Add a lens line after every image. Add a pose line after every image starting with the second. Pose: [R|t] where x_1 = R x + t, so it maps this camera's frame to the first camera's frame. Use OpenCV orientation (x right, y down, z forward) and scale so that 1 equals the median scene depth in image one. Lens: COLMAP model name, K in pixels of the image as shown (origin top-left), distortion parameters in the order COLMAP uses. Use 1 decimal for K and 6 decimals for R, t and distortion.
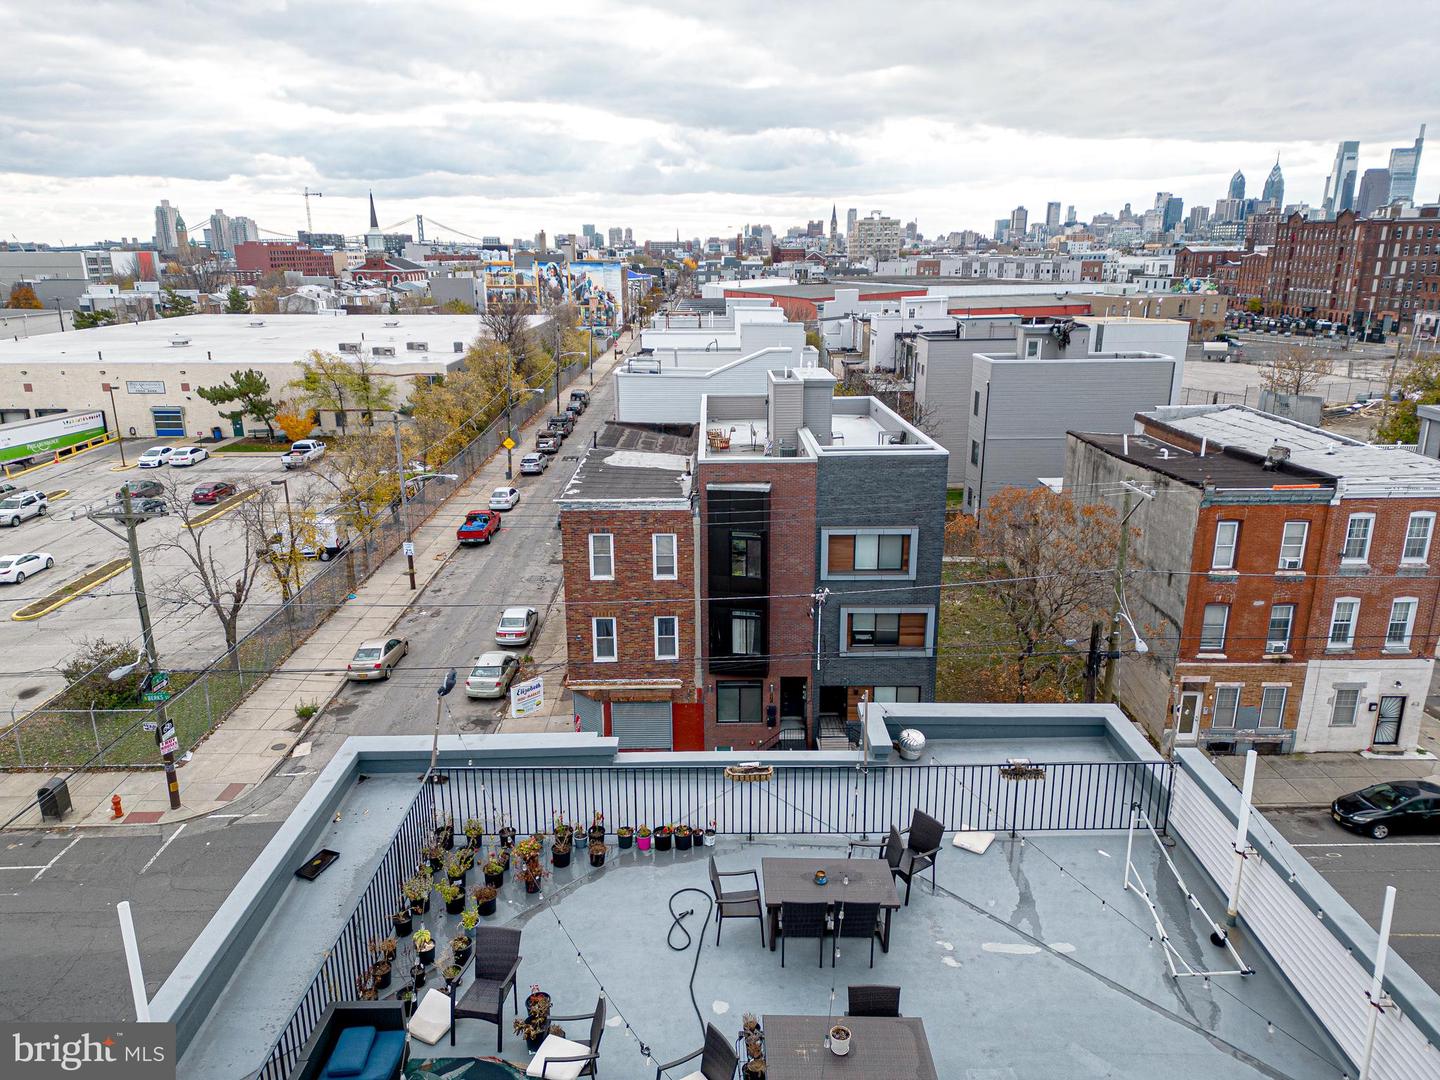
lens RADIAL K [[1010.8, 0, 712.1], [0, 1010.8, 536.6], [0, 0, 1]] dist [0.067652, -0.062034]
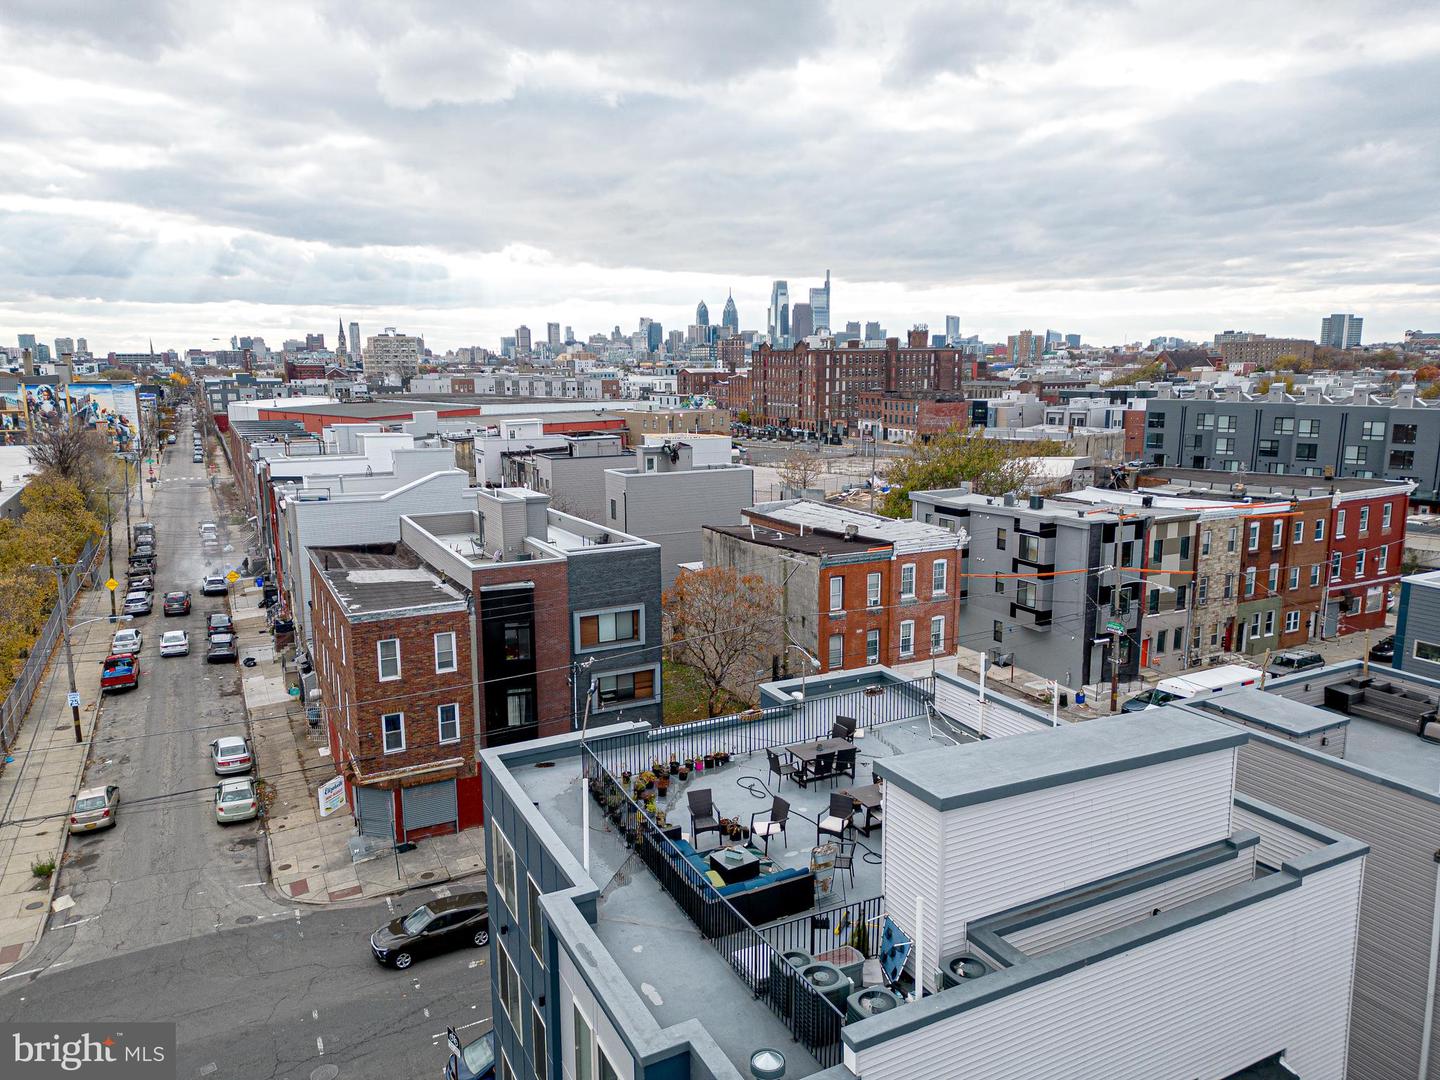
lens RADIAL K [[1010.8, 0, 734.6], [0, 1010.8, 532.4], [0, 0, 1]] dist [0.067652, -0.062034]
pose [[0.885369, -0.075544, 0.458710, -0.120826], [0.125778, 0.988834, -0.079918, 0.008026], [-0.447551, 0.128453, 0.884985, -0.095394]]
